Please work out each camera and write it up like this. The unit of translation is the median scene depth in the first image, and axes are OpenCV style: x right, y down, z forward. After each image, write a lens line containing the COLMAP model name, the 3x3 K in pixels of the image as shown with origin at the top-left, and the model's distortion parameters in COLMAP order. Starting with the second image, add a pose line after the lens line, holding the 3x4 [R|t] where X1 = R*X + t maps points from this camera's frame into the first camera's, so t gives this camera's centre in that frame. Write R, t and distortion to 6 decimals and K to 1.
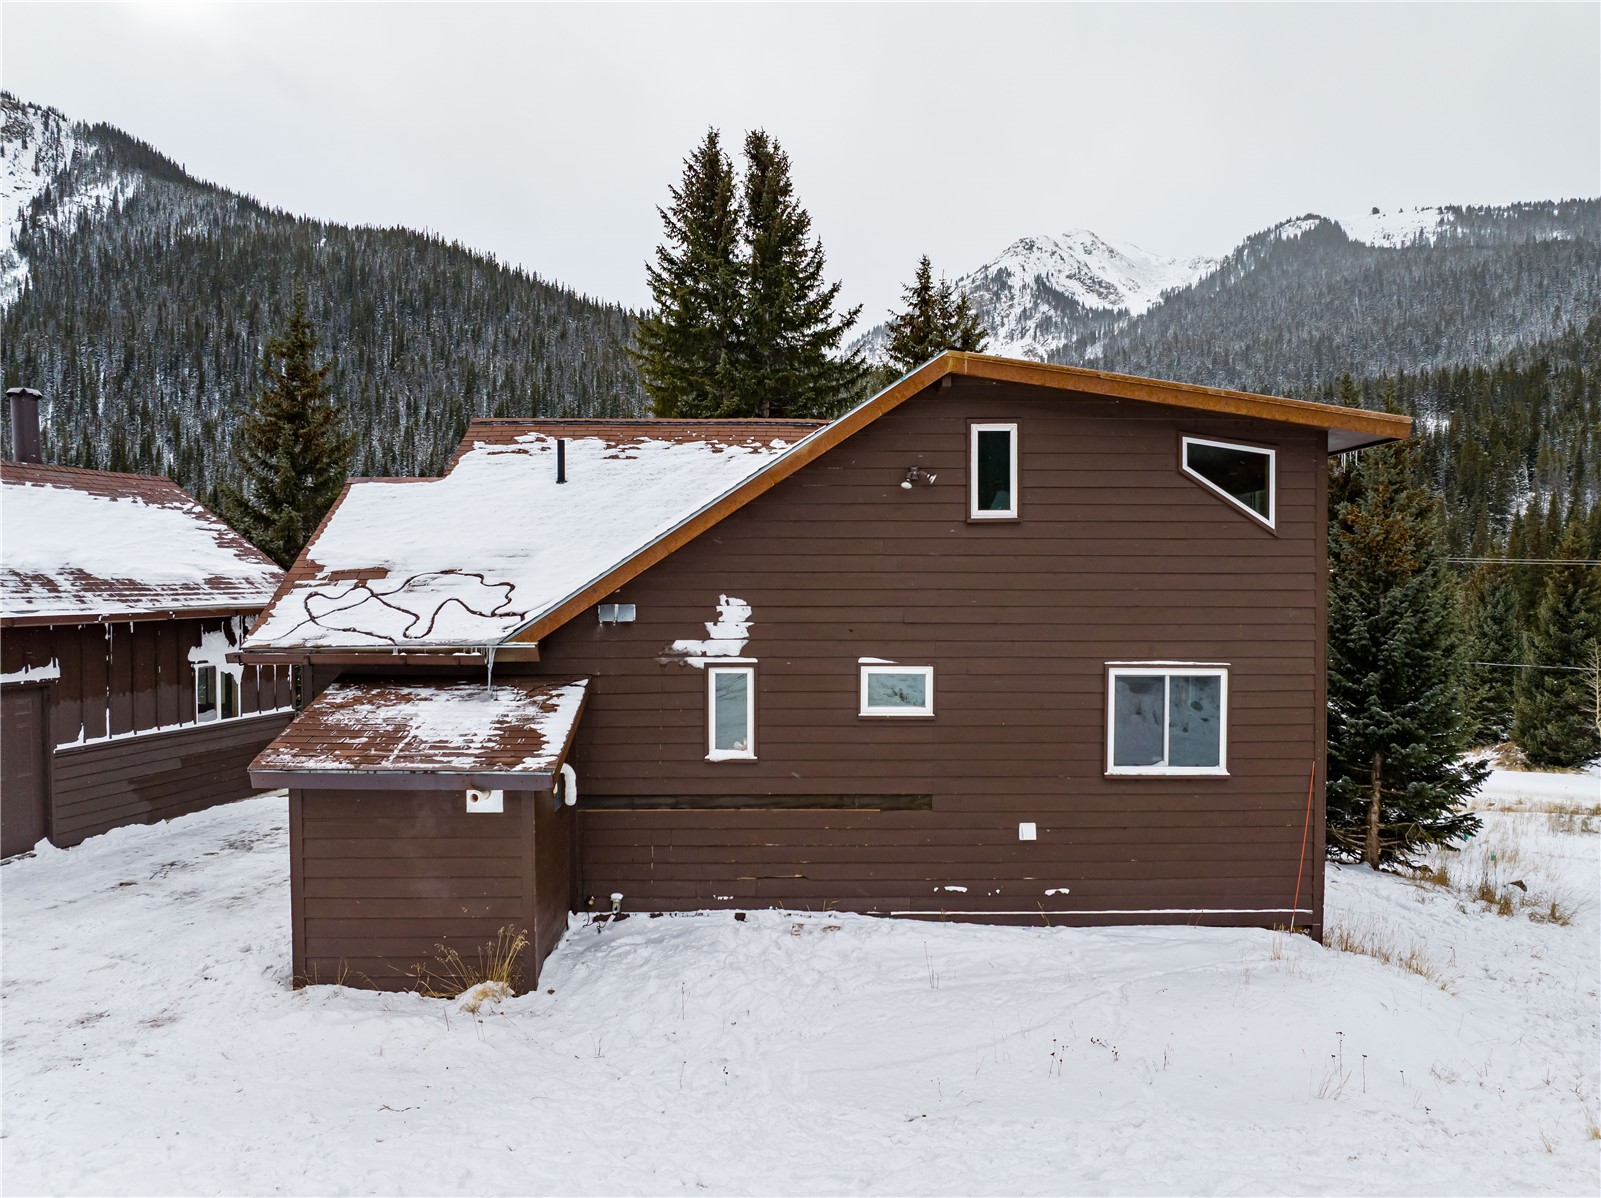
lens RADIAL K [[1126.4, 0, 810.3], [0, 1126.4, 591.2], [0, 0, 1]] dist [-0.039639, 0.012213]
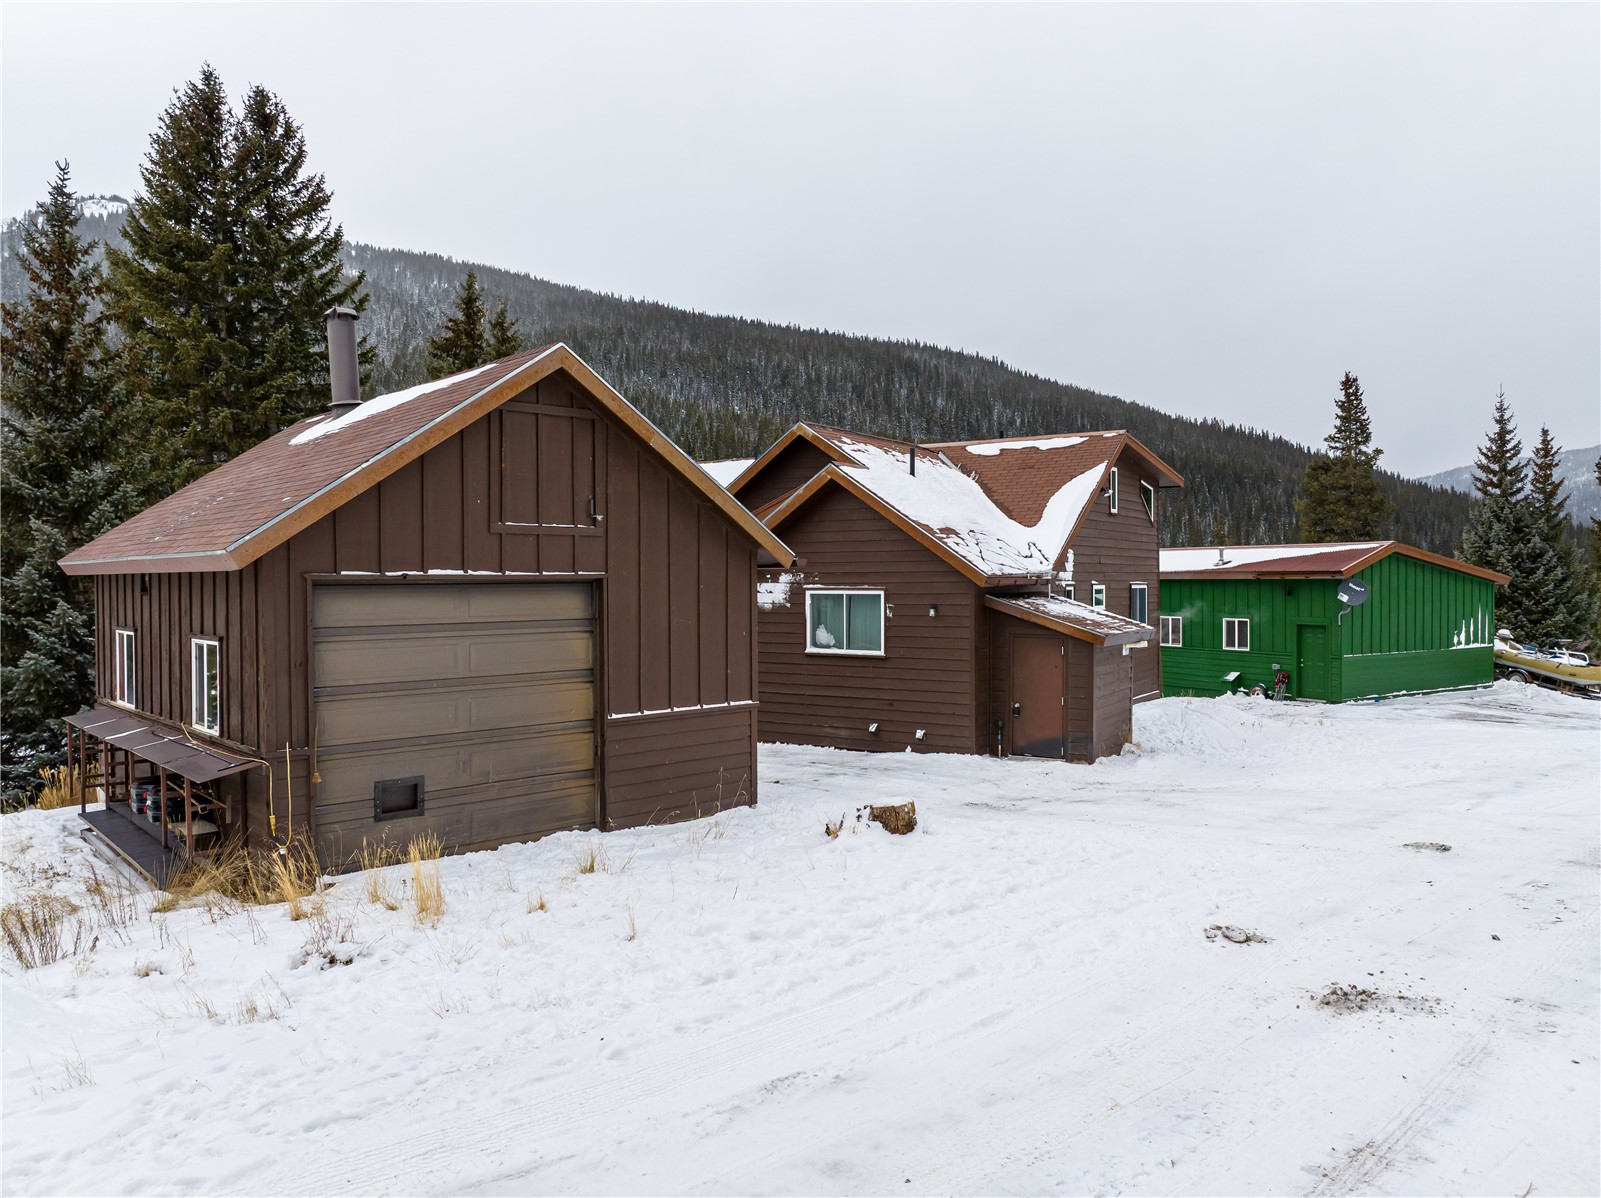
lens RADIAL K [[1126.4, 0, 810.3], [0, 1126.4, 591.2], [0, 0, 1]] dist [-0.039639, 0.012213]
pose [[0.548855, -0.014927, 0.835785, -0.355540], [0.018661, 0.999810, 0.005601, 0.010862], [-0.835710, 0.012523, 0.549029, 0.063822]]
